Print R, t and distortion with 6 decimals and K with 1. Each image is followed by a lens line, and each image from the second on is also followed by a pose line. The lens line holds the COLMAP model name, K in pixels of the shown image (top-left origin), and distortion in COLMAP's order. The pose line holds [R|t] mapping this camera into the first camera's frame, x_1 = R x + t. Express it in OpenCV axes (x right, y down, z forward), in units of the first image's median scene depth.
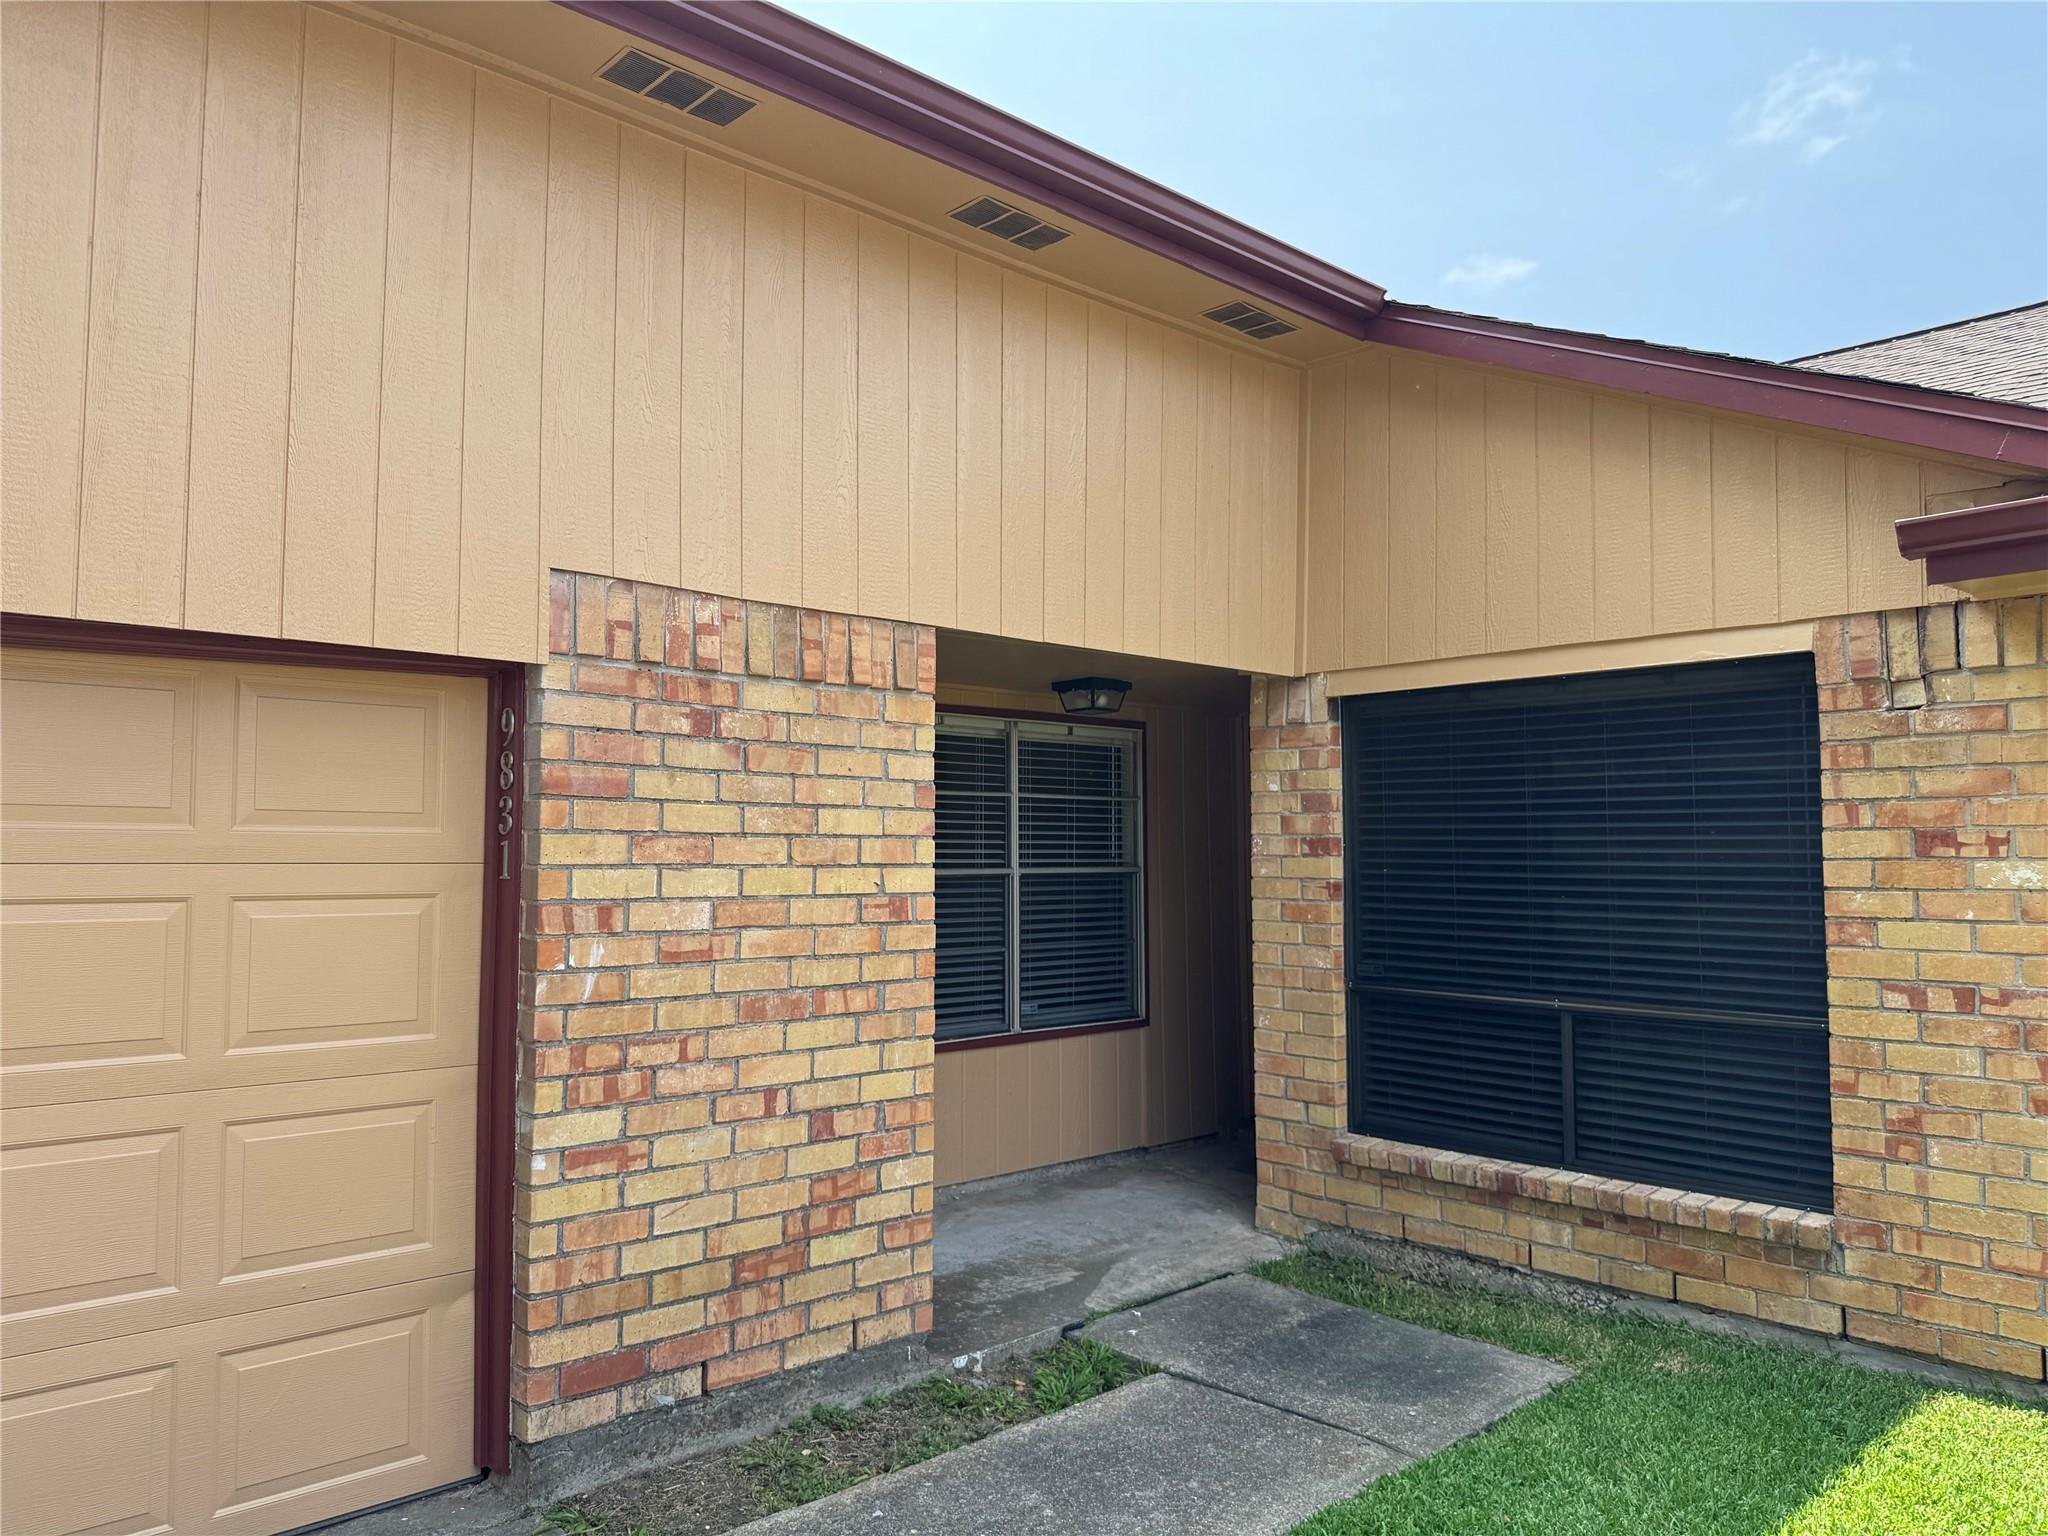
lens RADIAL K [[1455.1, 0, 1017.4], [0, 1455.1, 749.5], [0, 0, 1]] dist [0.024253, -0.054081]
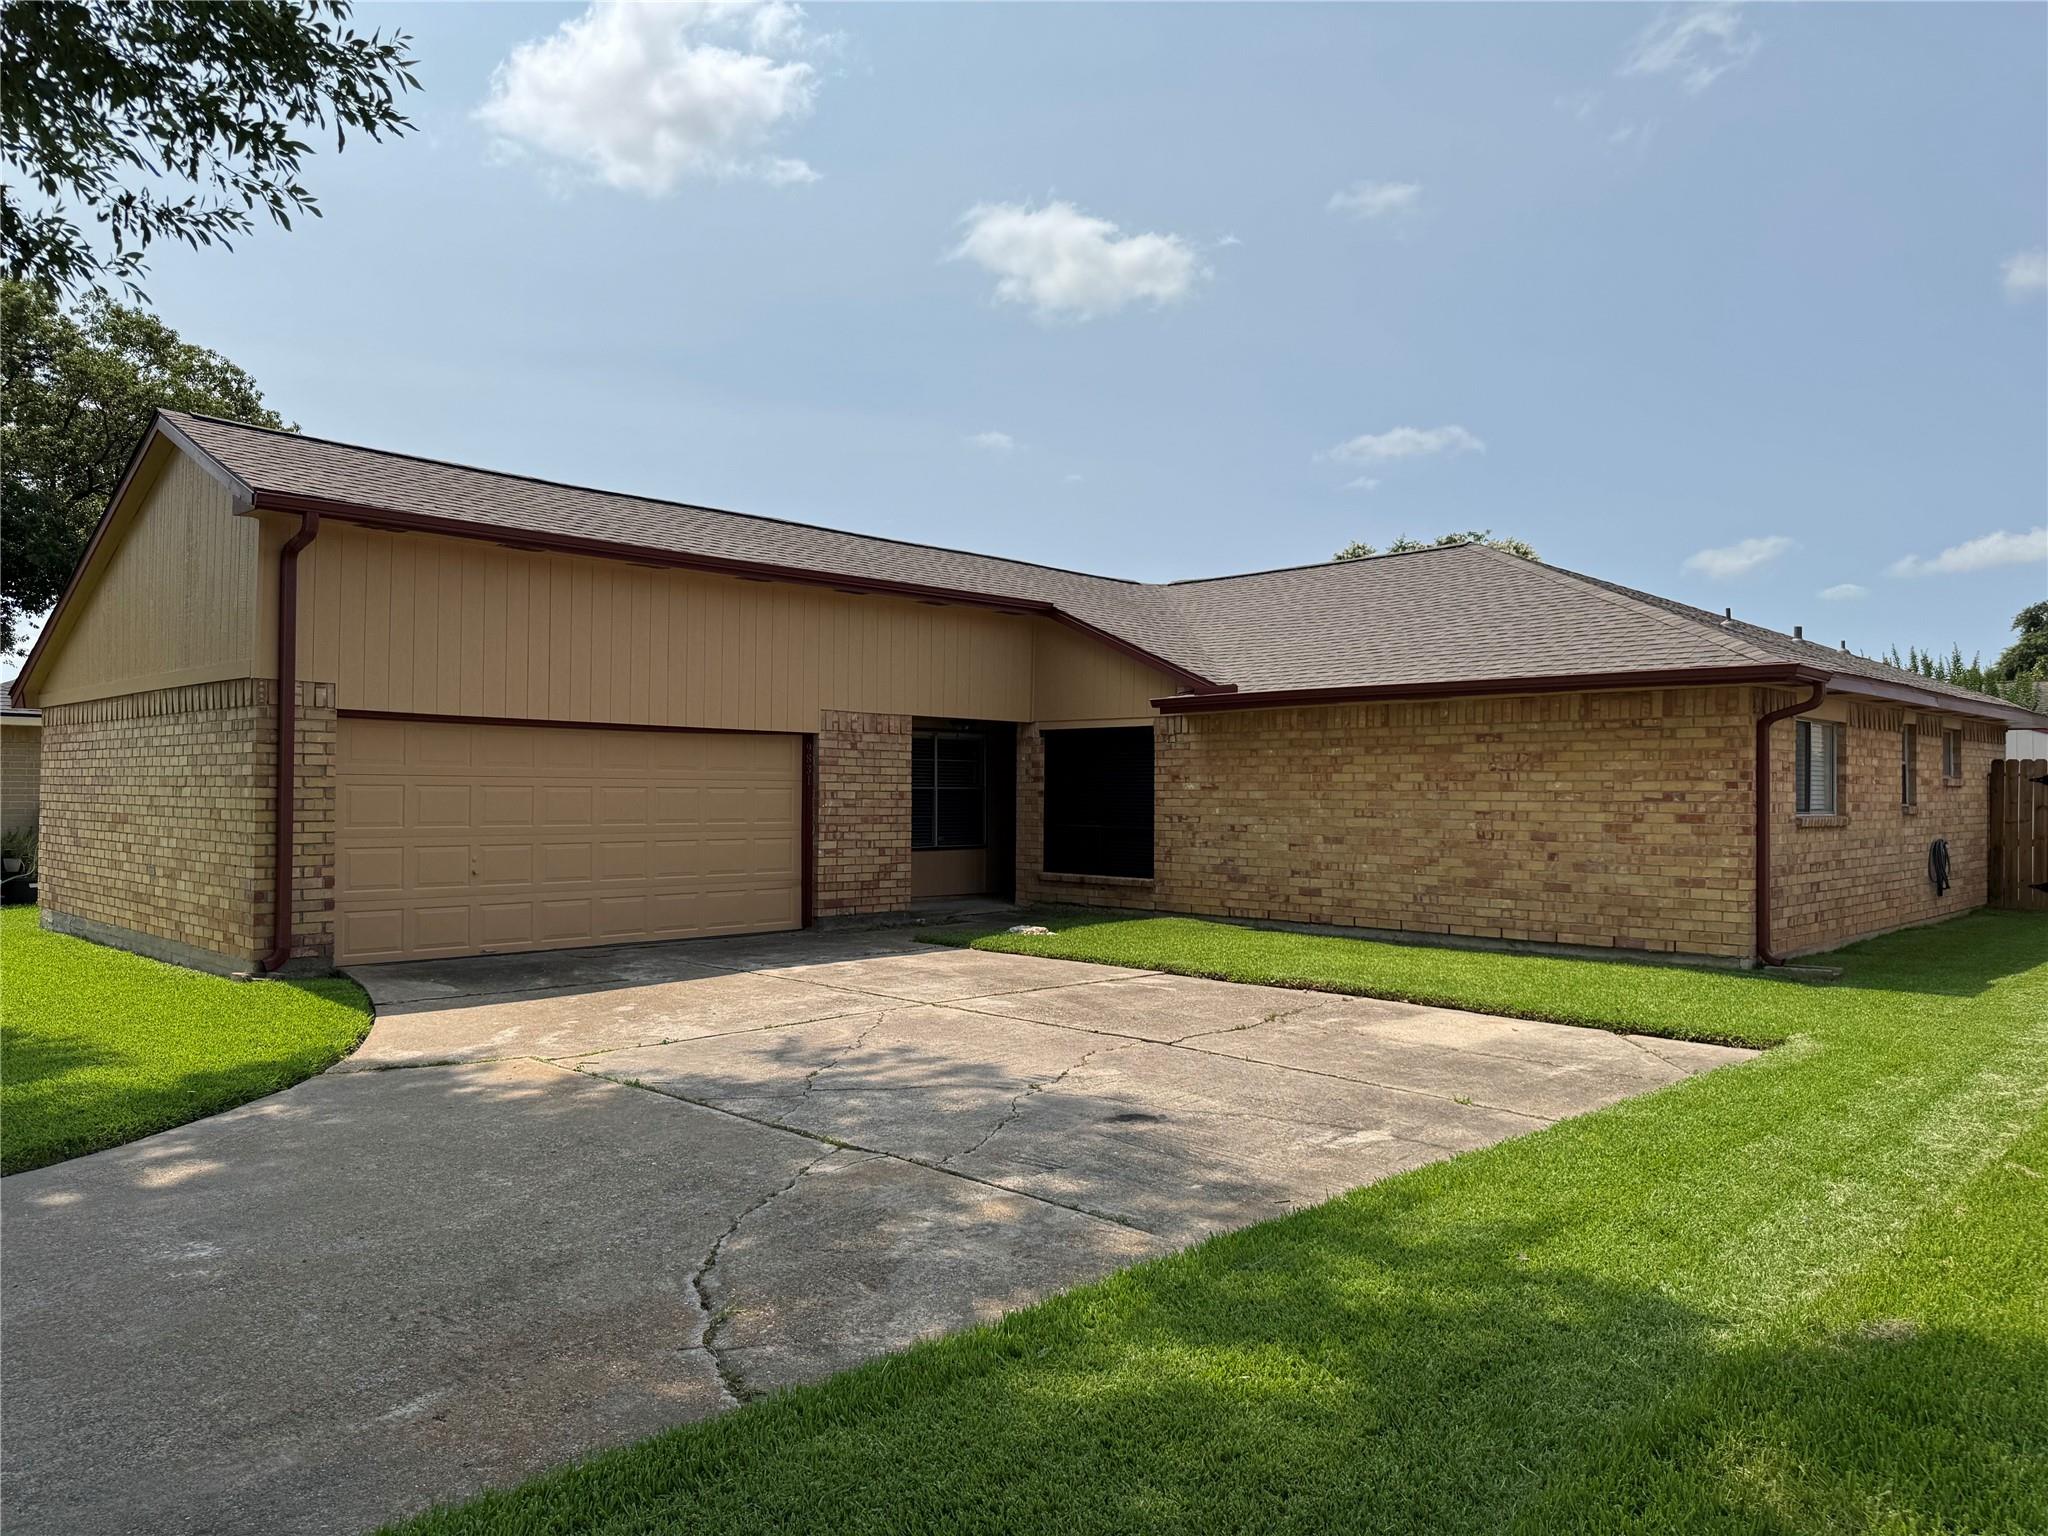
lens RADIAL K [[1455.1, 0, 1027.8], [0, 1455.1, 781.3], [0, 0, 1]] dist [0.024253, -0.054081]
pose [[0.998609, 0.005097, 0.052485, 0.041362], [-0.008419, 0.997960, 0.063286, -0.157651], [-0.052055, -0.063639, 0.996614, -2.637295]]
